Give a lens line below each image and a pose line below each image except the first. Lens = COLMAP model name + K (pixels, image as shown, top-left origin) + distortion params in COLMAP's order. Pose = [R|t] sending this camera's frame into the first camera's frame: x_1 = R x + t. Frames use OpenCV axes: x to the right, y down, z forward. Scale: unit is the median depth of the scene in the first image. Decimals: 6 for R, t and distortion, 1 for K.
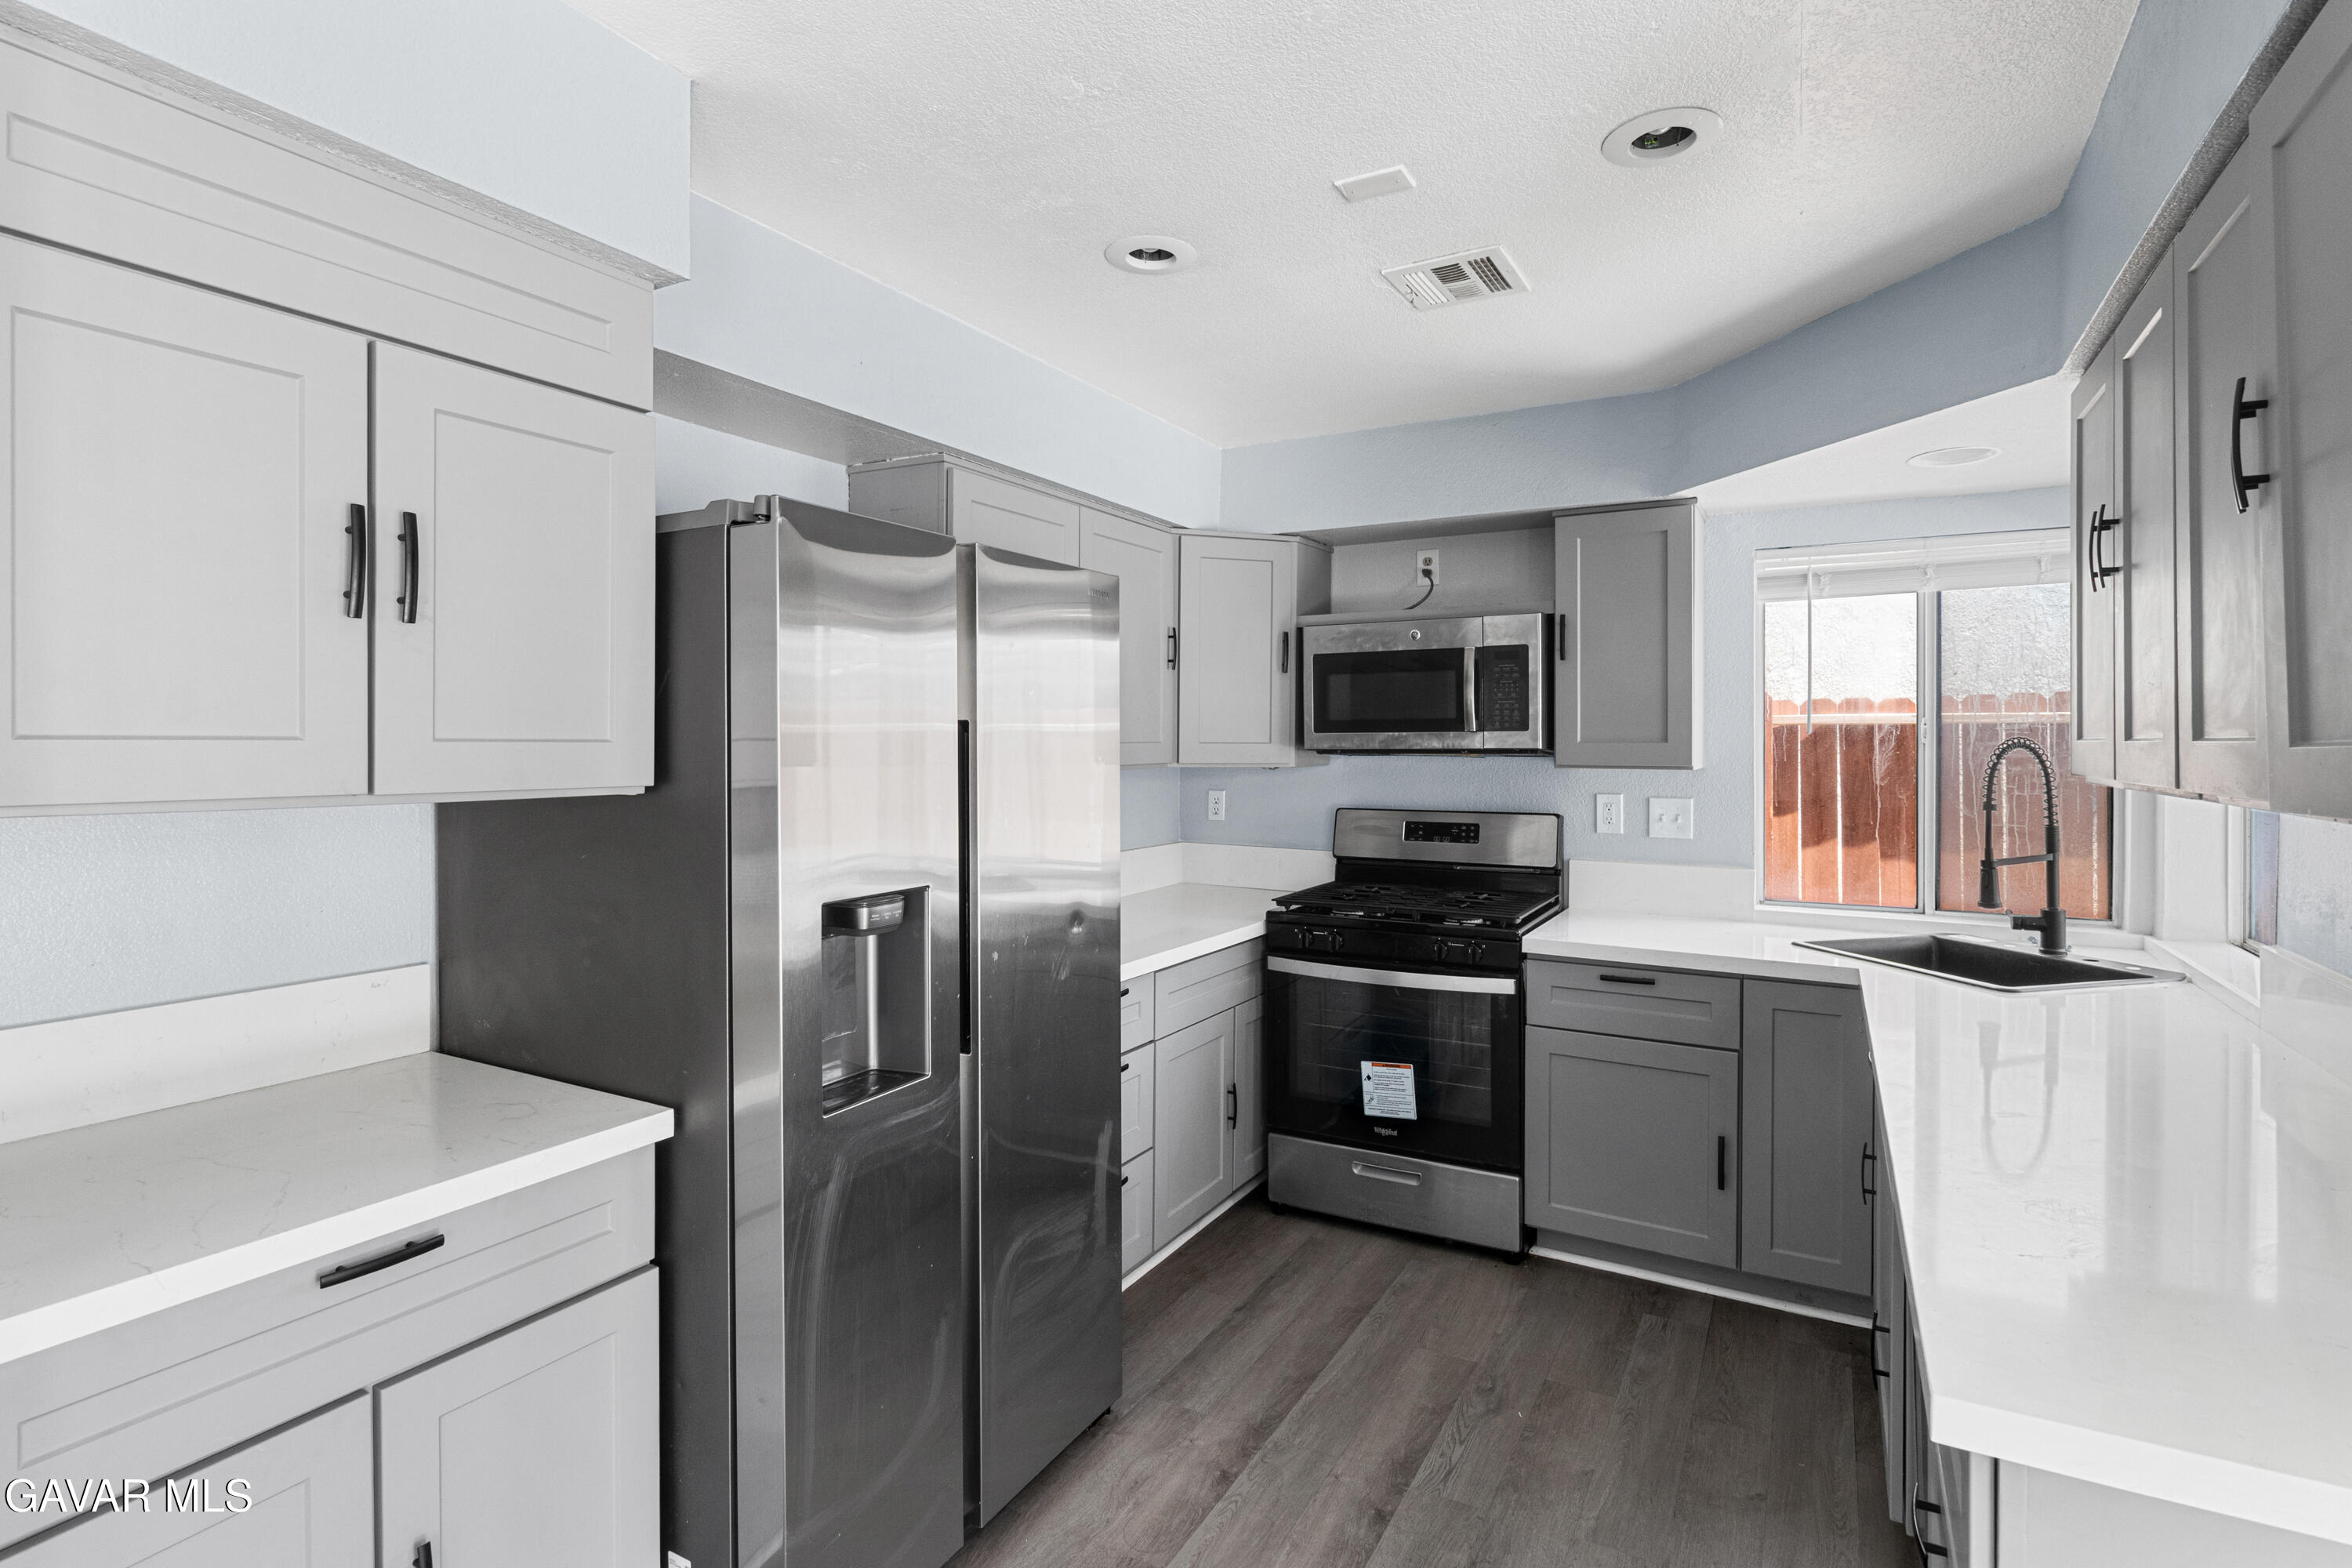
lens RADIAL K [[1143.8, 0, 1183.5], [0, 1143.8, 761.0], [0, 0, 1]] dist [0.000788, 0.000010]
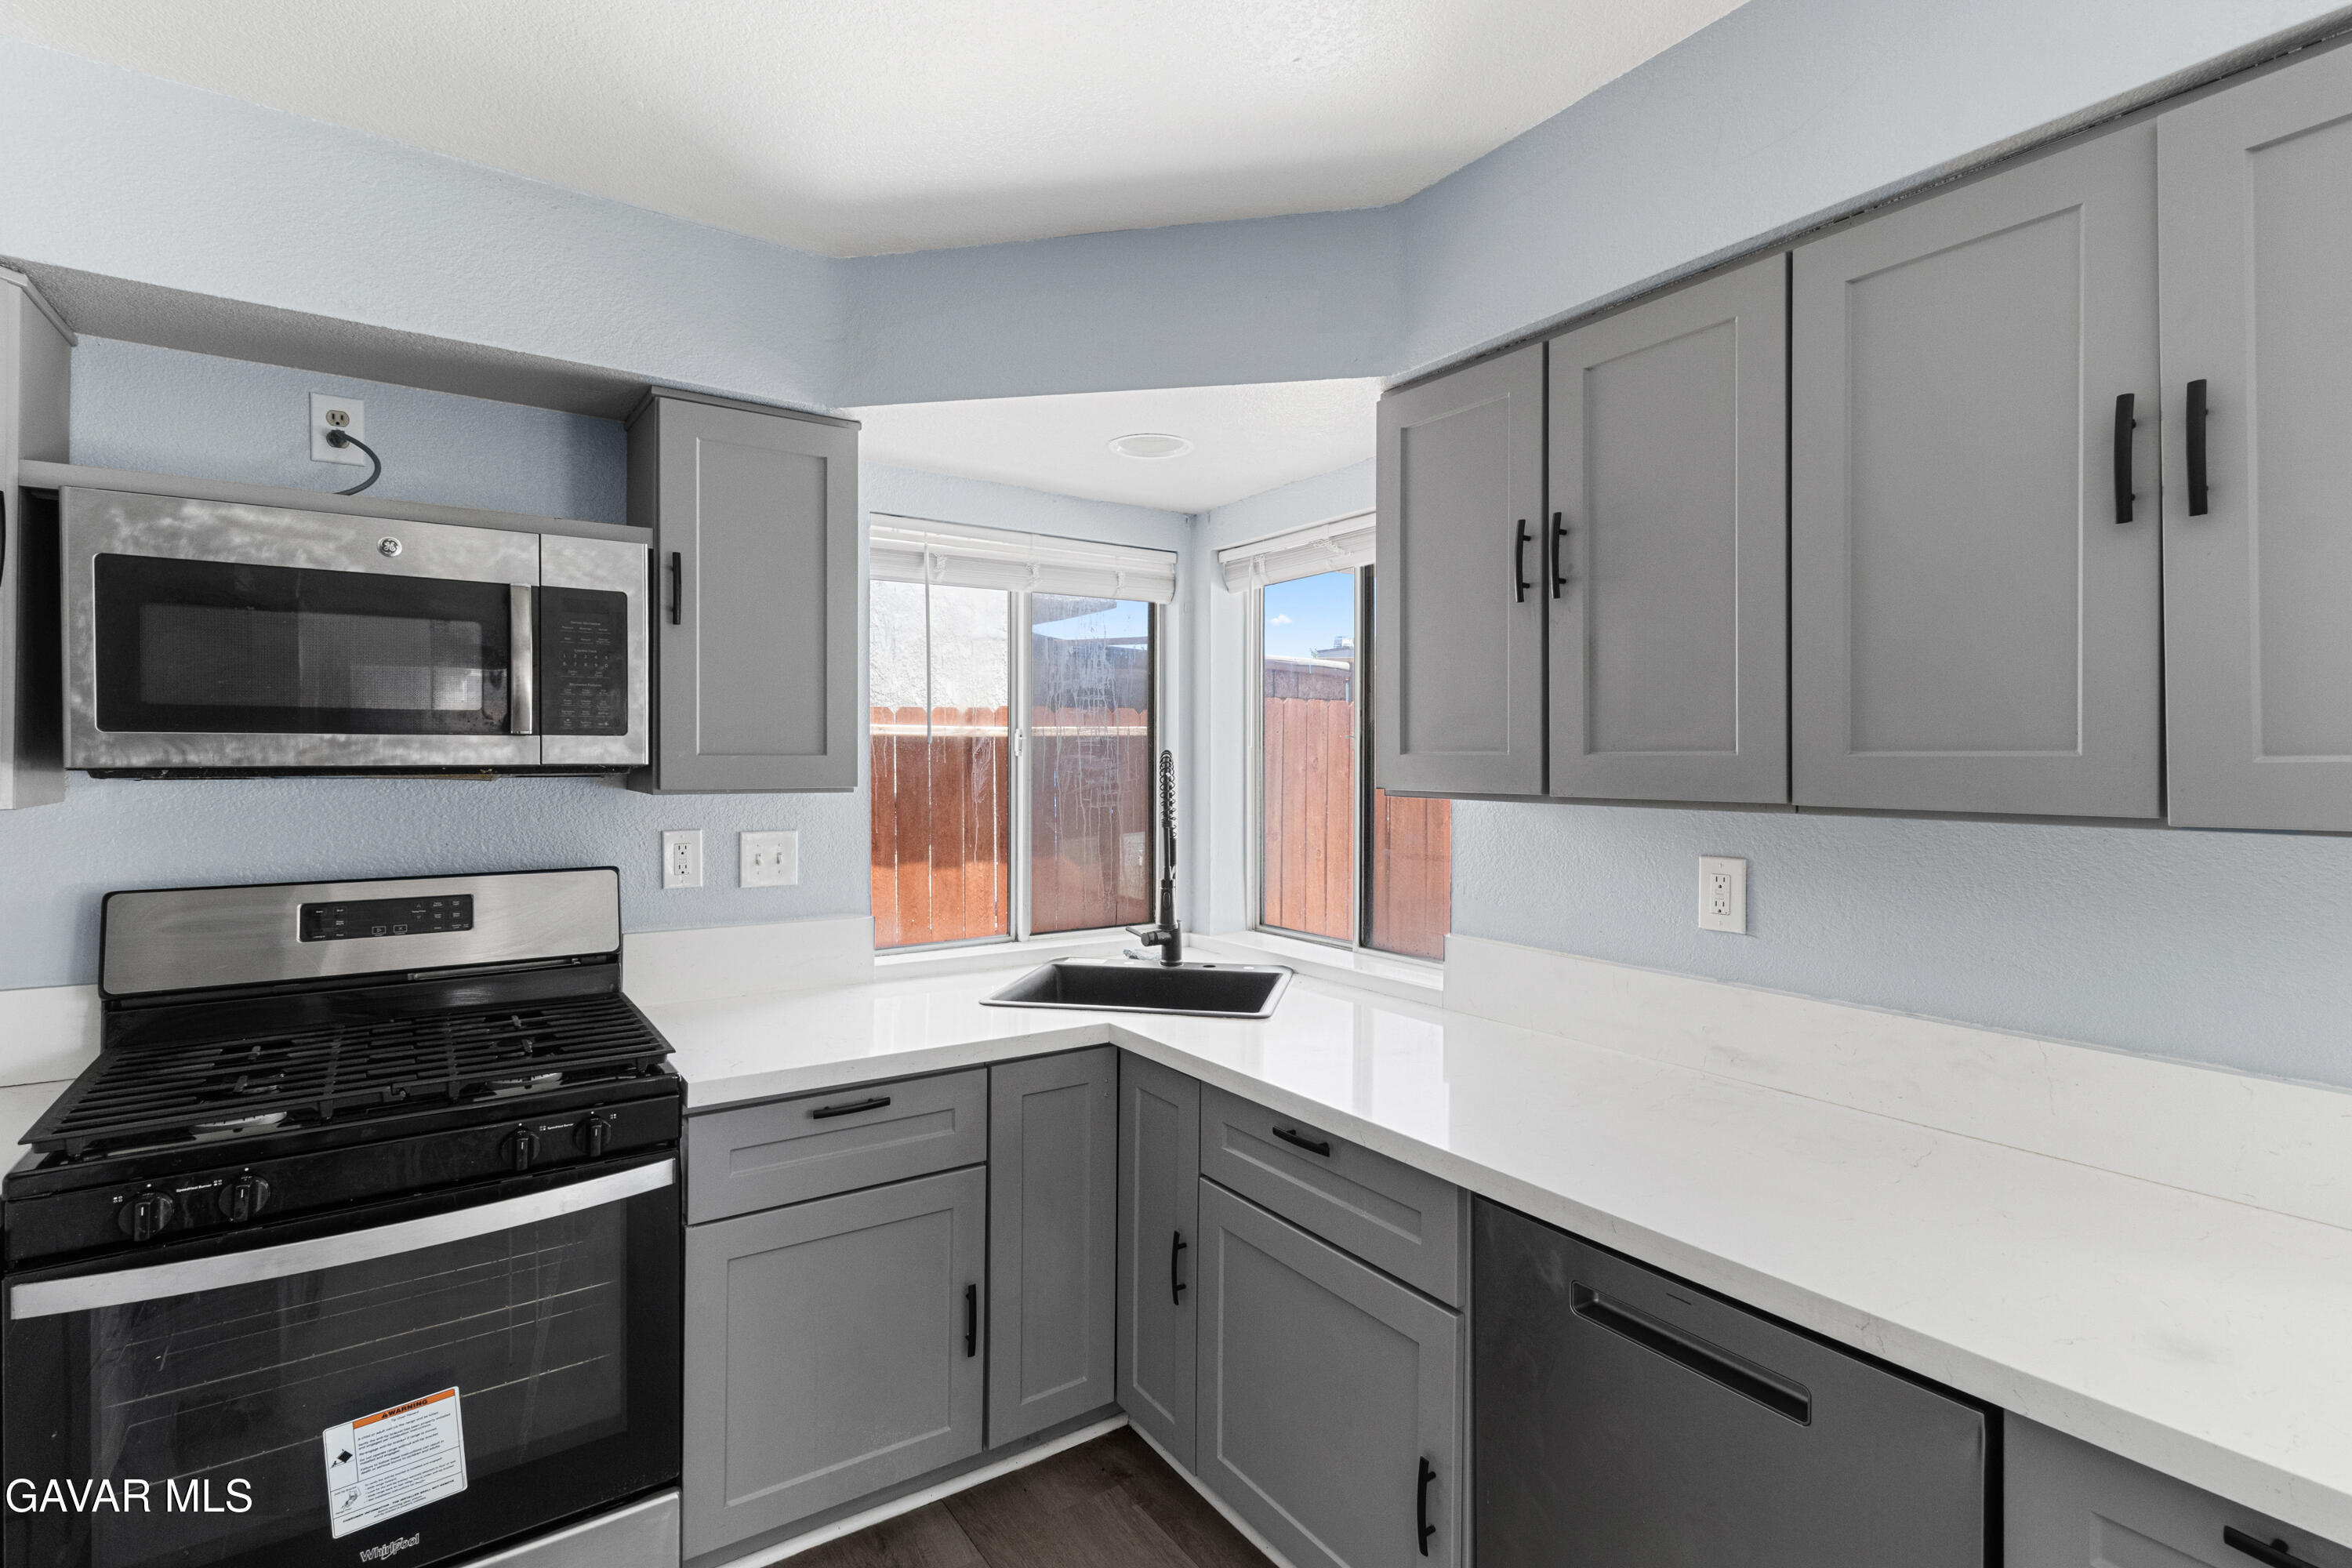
lens RADIAL K [[1106.7, 0, 1173.9], [0, 1106.7, 768.4], [0, 0, 1]] dist [-0.000004, 0.000423]
pose [[0.430486, -0.008458, 0.902558, -0.103107], [0.011972, 0.999922, 0.003660, -0.007521], [-0.902518, 0.009230, 0.430553, 0.486942]]
